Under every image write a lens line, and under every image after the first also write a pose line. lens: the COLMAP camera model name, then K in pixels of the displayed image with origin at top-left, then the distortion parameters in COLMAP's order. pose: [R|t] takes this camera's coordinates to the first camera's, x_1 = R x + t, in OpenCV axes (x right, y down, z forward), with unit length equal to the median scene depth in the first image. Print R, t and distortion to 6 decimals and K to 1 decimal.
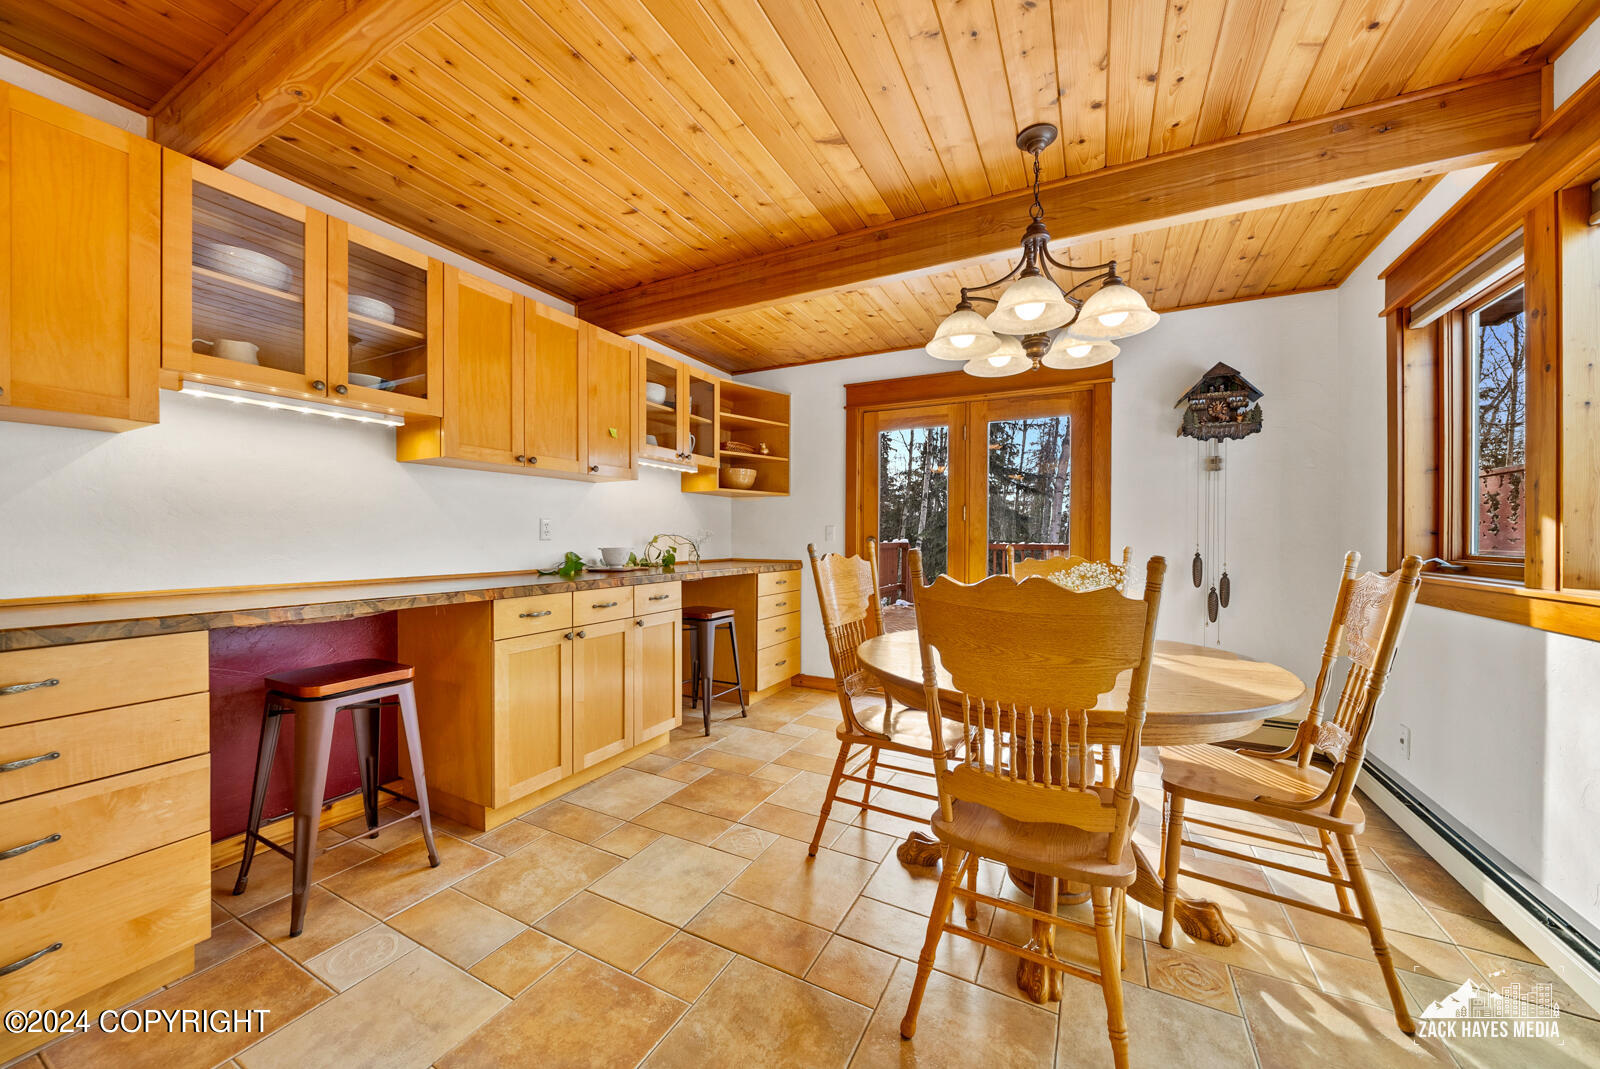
lens RADIAL K [[581.9, 0, 794.6], [0, 581.9, 540.6], [0, 0, 1]] dist [0.000339, -0.000017]
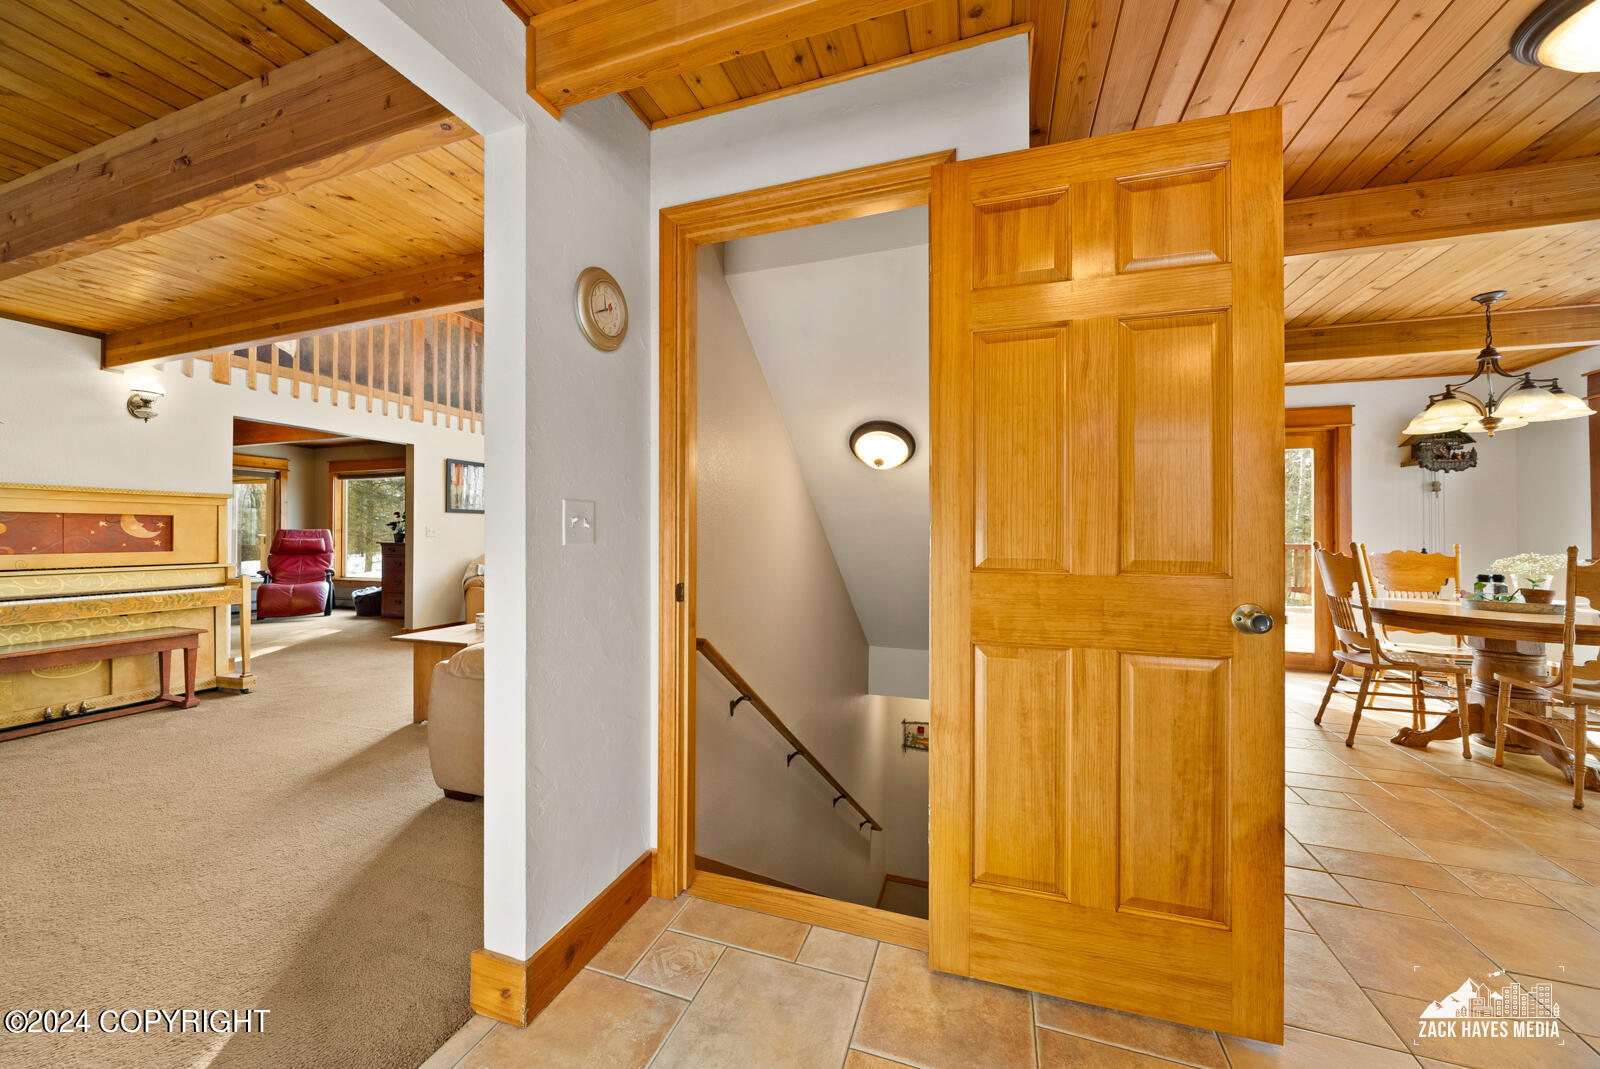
lens RADIAL K [[582.2, 0, 800.0], [0, 582.2, 534.5], [0, 0, 1]] dist [-0.002512, -0.000084]
pose [[0.988568, -0.000005, 0.150778, -1.385298], [0.000467, 0.999995, -0.003027, -0.012707], [-0.150777, 0.003062, 0.988563, -0.253142]]
